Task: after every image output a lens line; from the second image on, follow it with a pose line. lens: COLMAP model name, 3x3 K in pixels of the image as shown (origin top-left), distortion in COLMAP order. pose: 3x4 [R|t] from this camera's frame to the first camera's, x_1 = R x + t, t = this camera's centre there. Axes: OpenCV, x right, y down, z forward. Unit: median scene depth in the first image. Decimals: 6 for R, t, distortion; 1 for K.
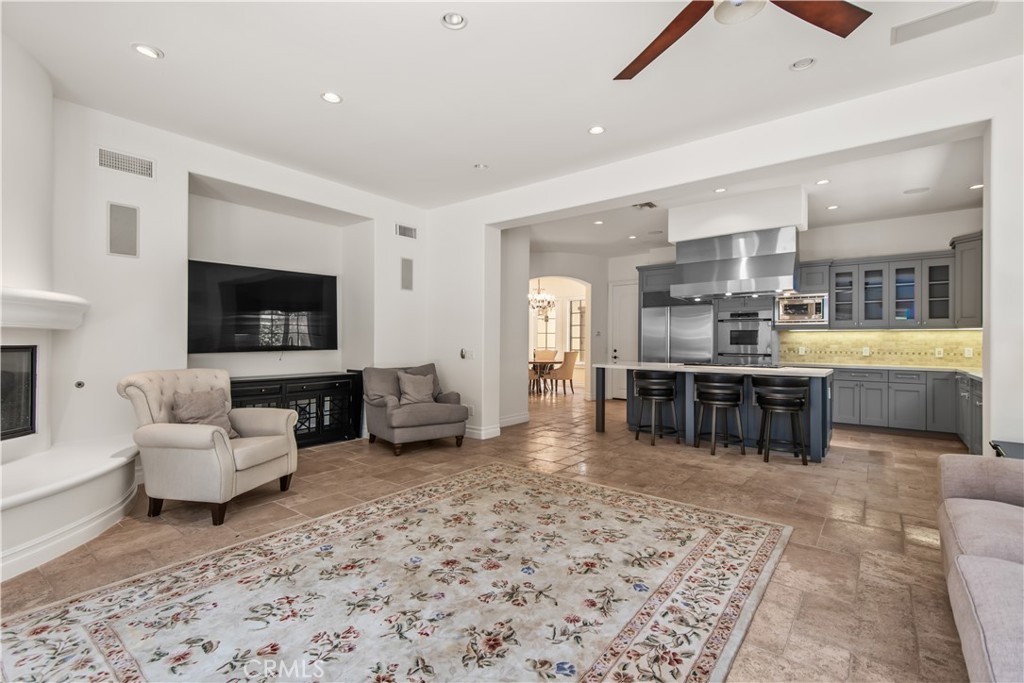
lens RADIAL K [[465.9, 0, 506.8], [0, 465.9, 341.6], [0, 0, 1]] dist [0.012075, -0.000306]
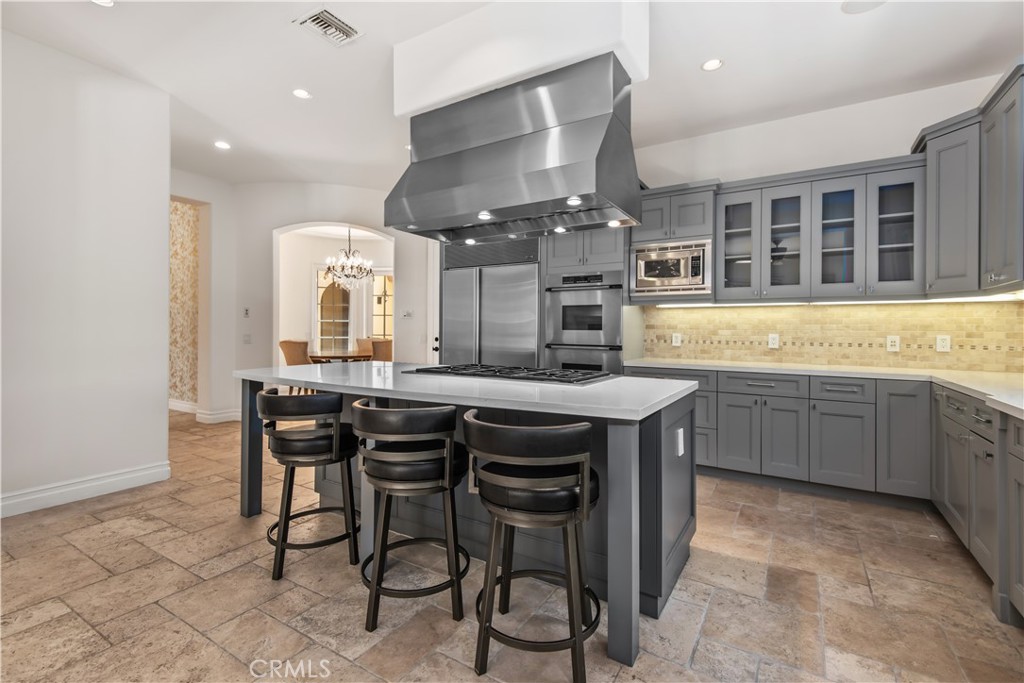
lens RADIAL K [[455.9, 0, 508.5], [0, 455.9, 329.1], [0, 0, 1]] dist [0.026480, -0.010110]
pose [[0.994472, 0.000186, 0.105002, 0.384980], [-0.000465, 0.999996, 0.002631, 0.004857], [-0.105001, -0.002665, 0.994469, 0.475392]]
